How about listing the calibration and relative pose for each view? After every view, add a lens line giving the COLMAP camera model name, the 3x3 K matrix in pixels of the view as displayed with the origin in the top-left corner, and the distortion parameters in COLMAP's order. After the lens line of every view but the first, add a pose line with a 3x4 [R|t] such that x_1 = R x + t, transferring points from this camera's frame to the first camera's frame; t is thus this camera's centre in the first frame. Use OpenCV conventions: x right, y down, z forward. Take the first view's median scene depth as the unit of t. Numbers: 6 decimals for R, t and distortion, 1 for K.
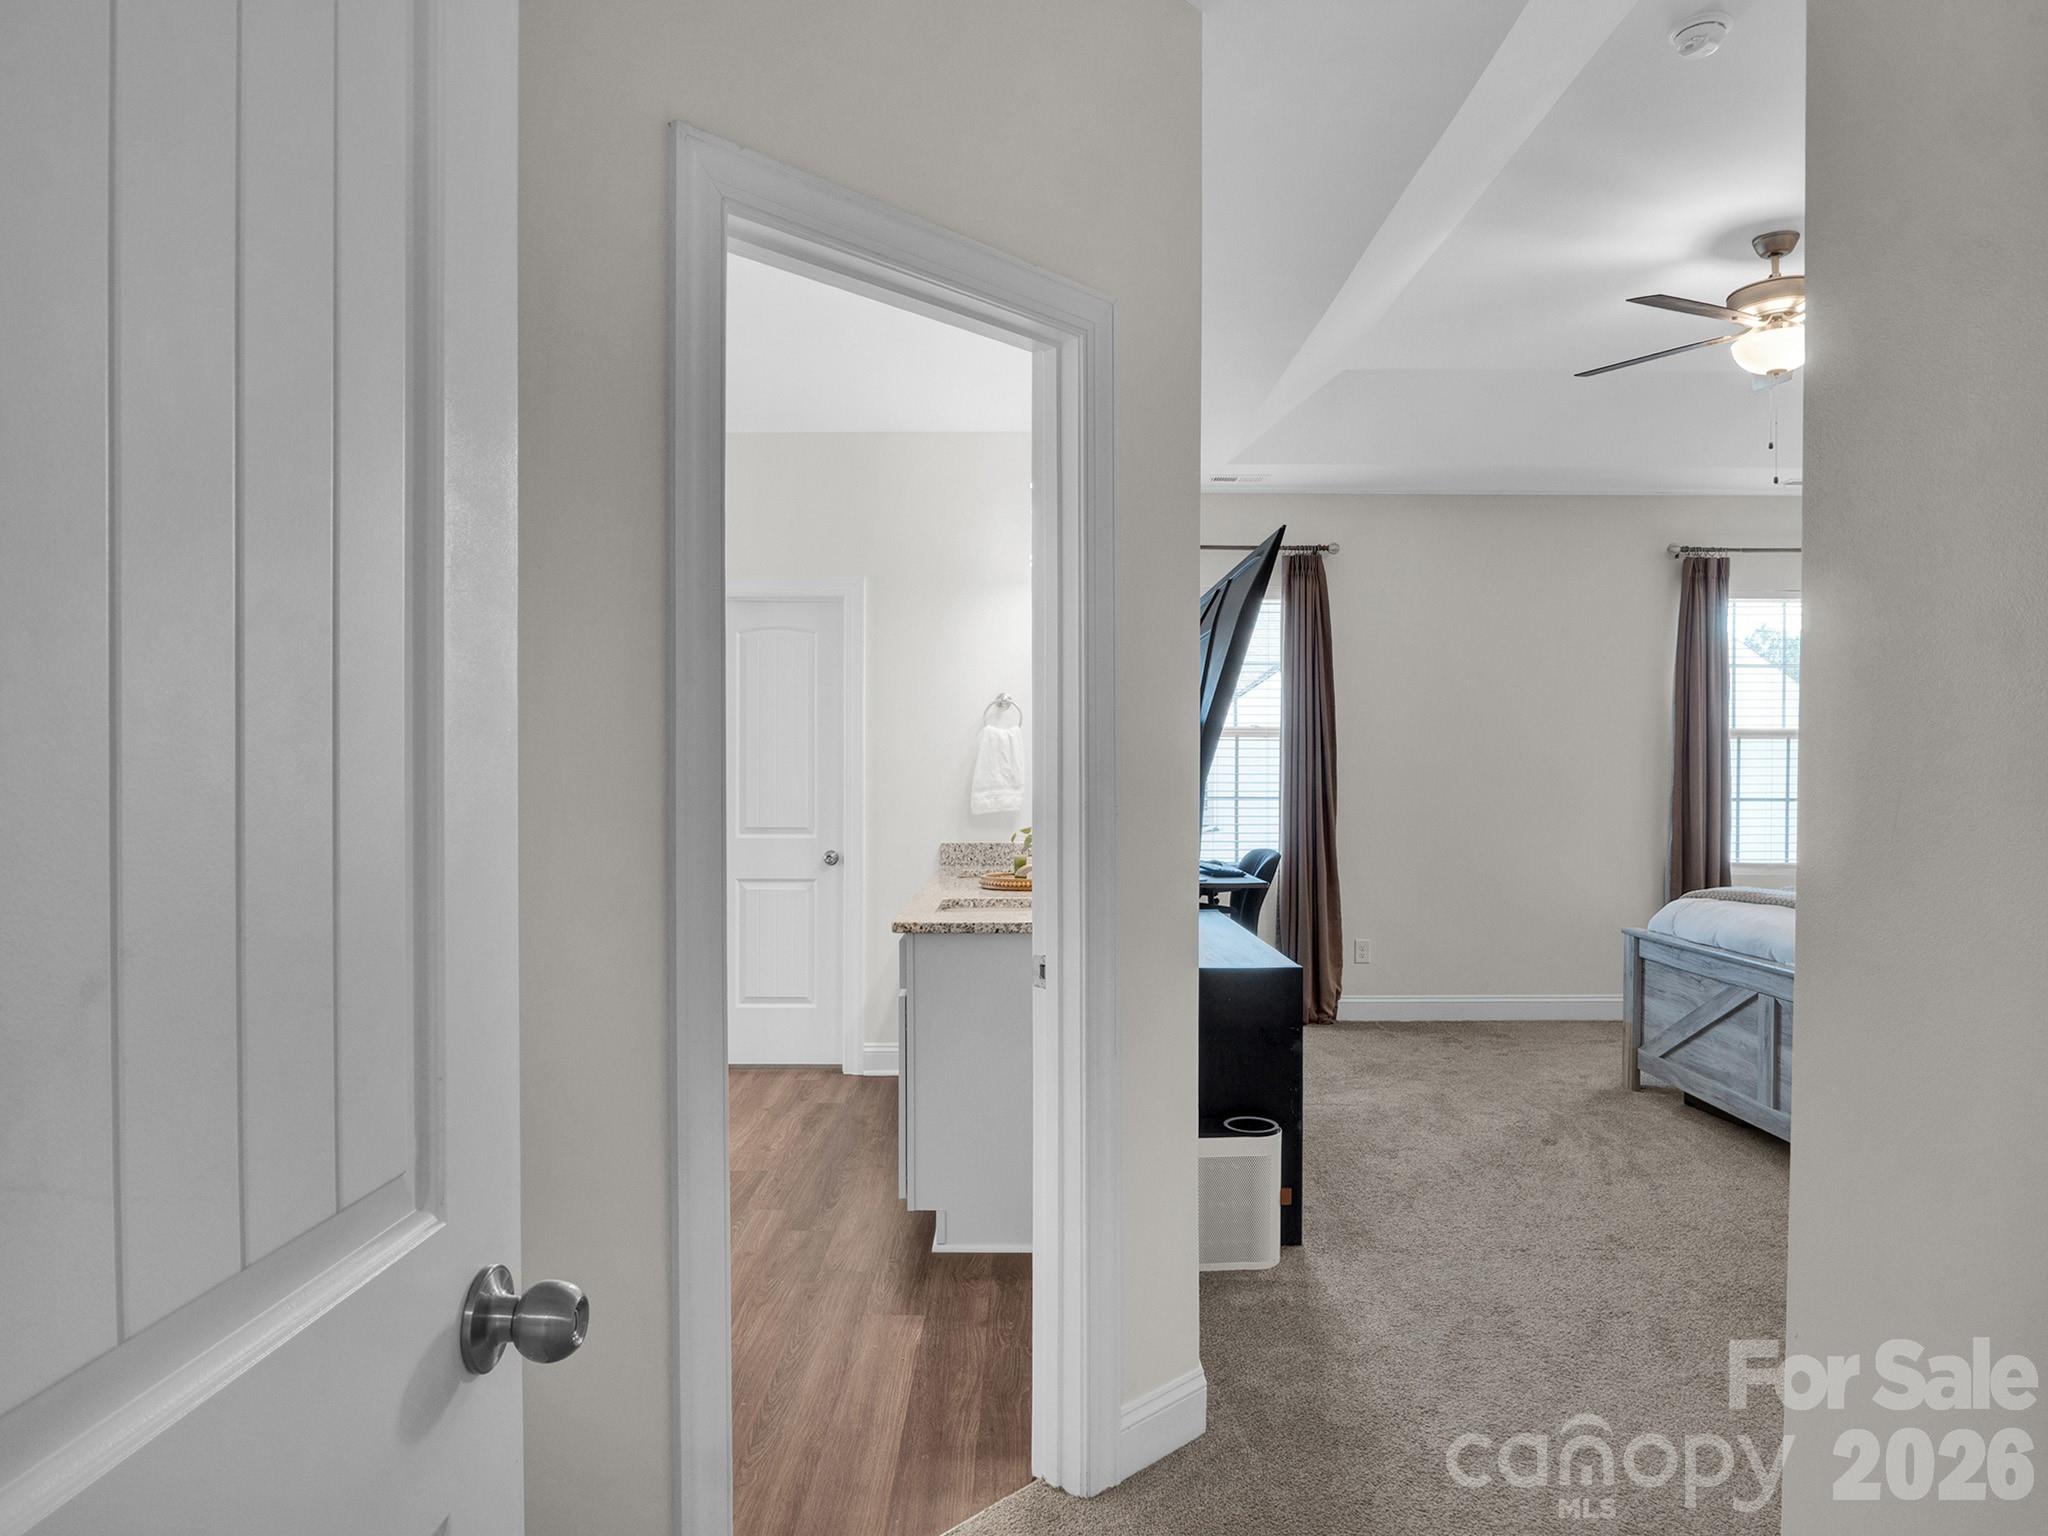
lens RADIAL K [[1270.9, 0, 1009.0], [0, 1270.9, 762.6], [0, 0, 1]] dist [-0.008568, -0.000698]
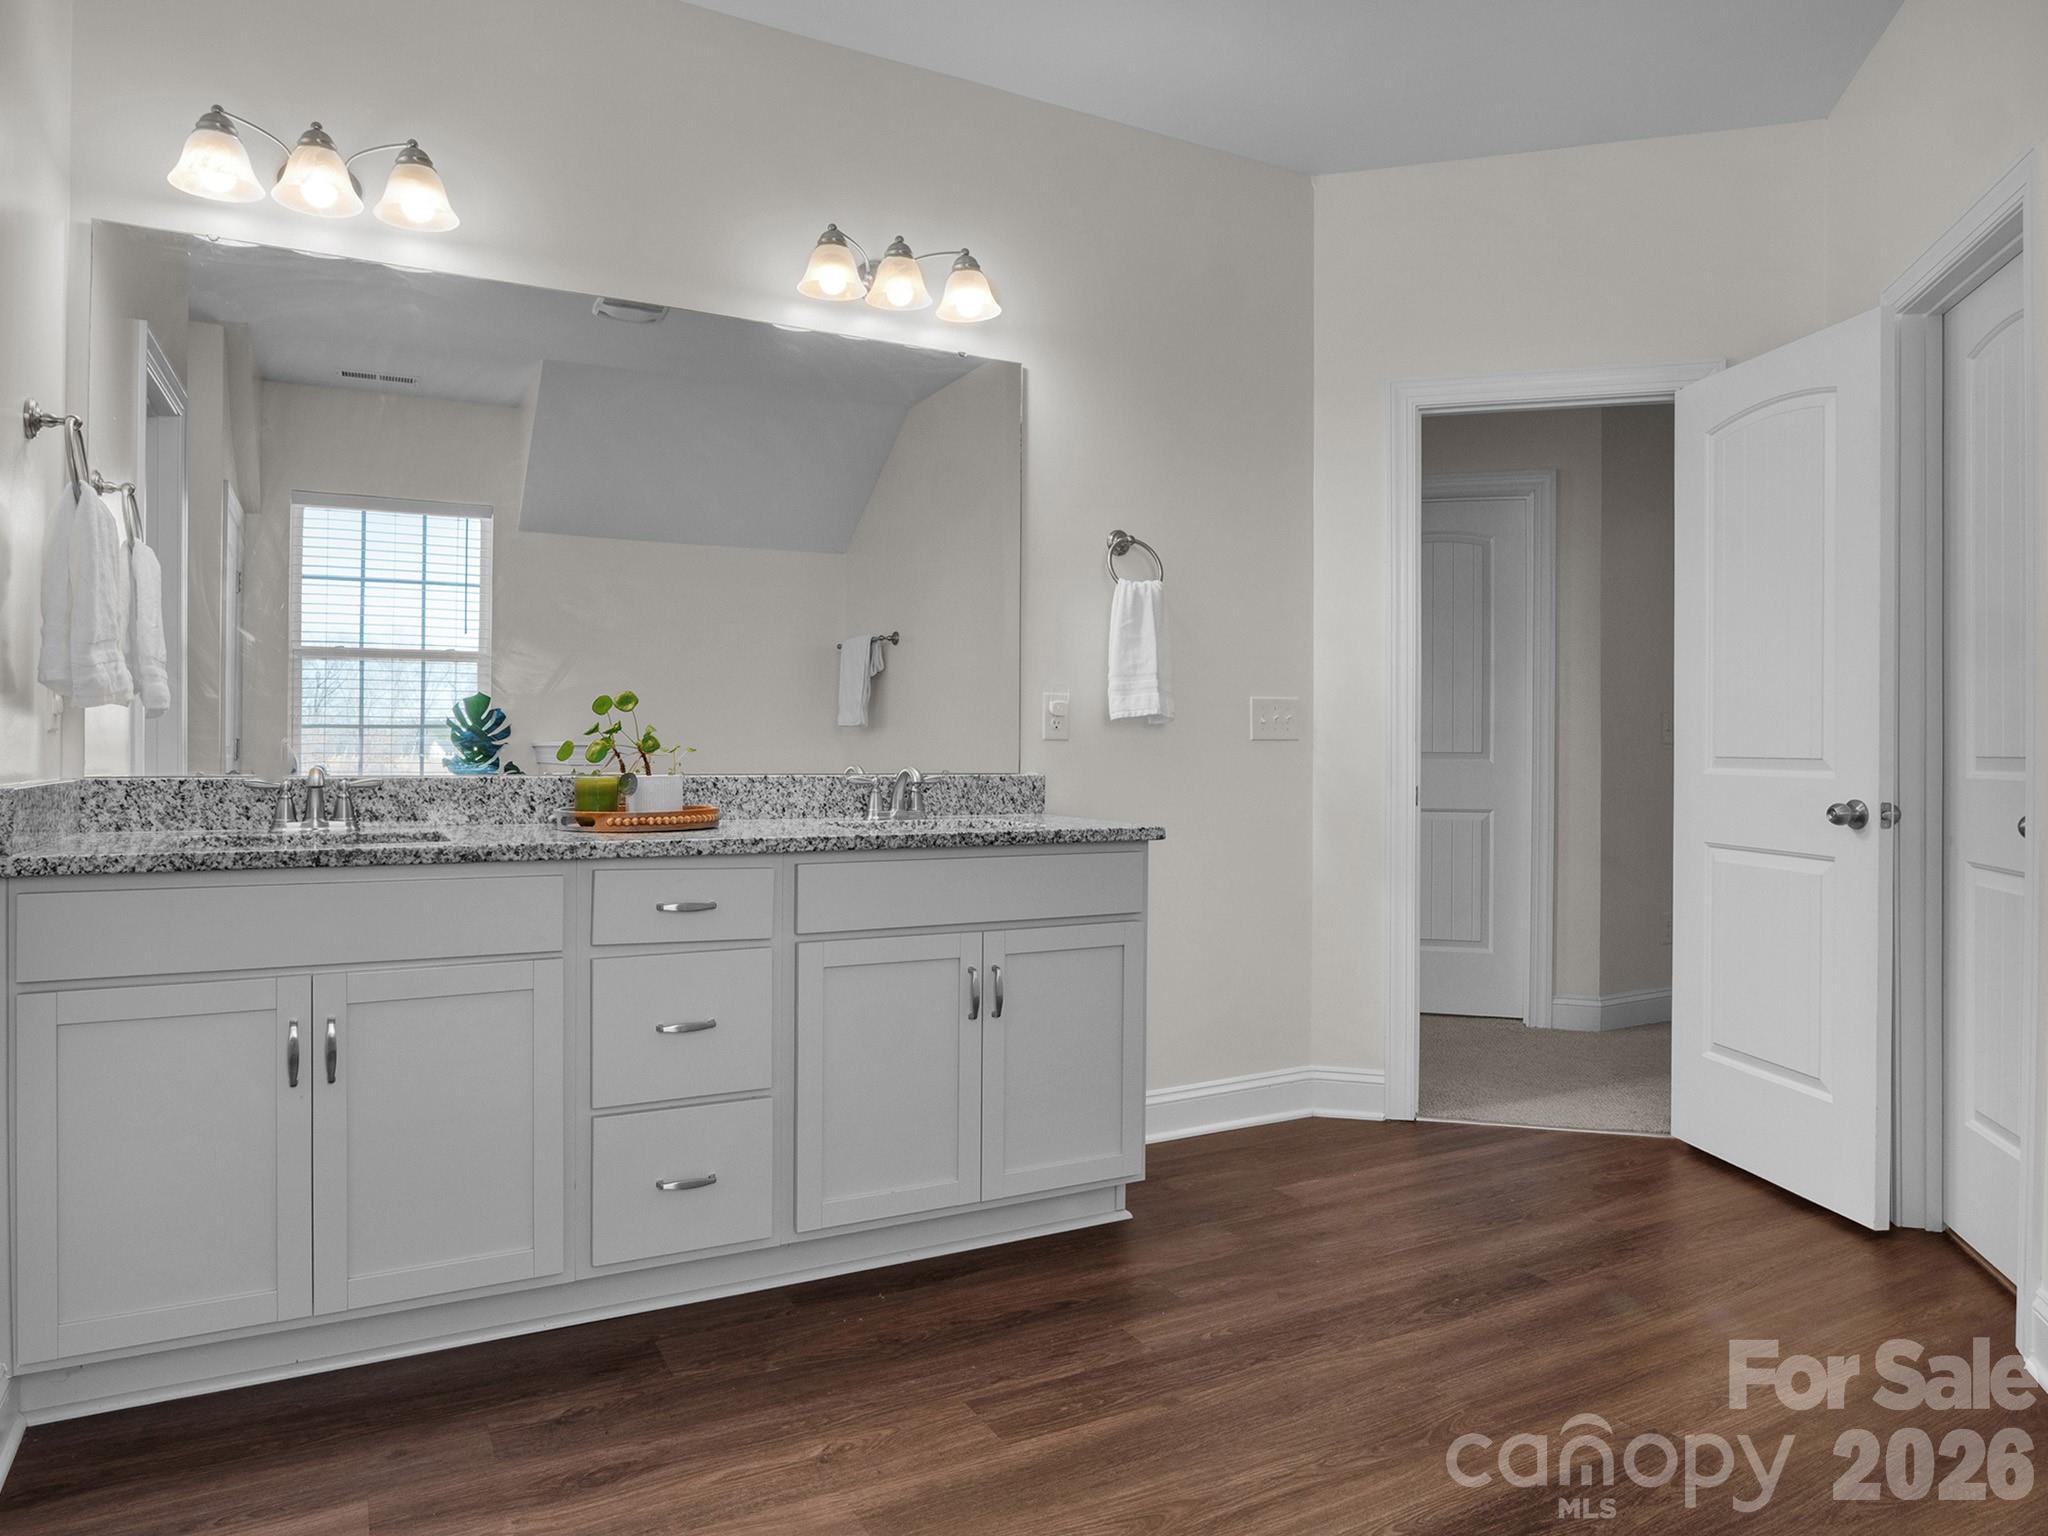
lens RADIAL K [[1270.9, 0, 1009.0], [0, 1270.9, 762.6], [0, 0, 1]] dist [-0.008568, -0.000698]
pose [[-0.453952, -0.004932, 0.891012, -0.632261], [0.000833, 0.999982, 0.005960, 0.071207], [-0.891026, 0.003448, -0.453940, 1.204201]]
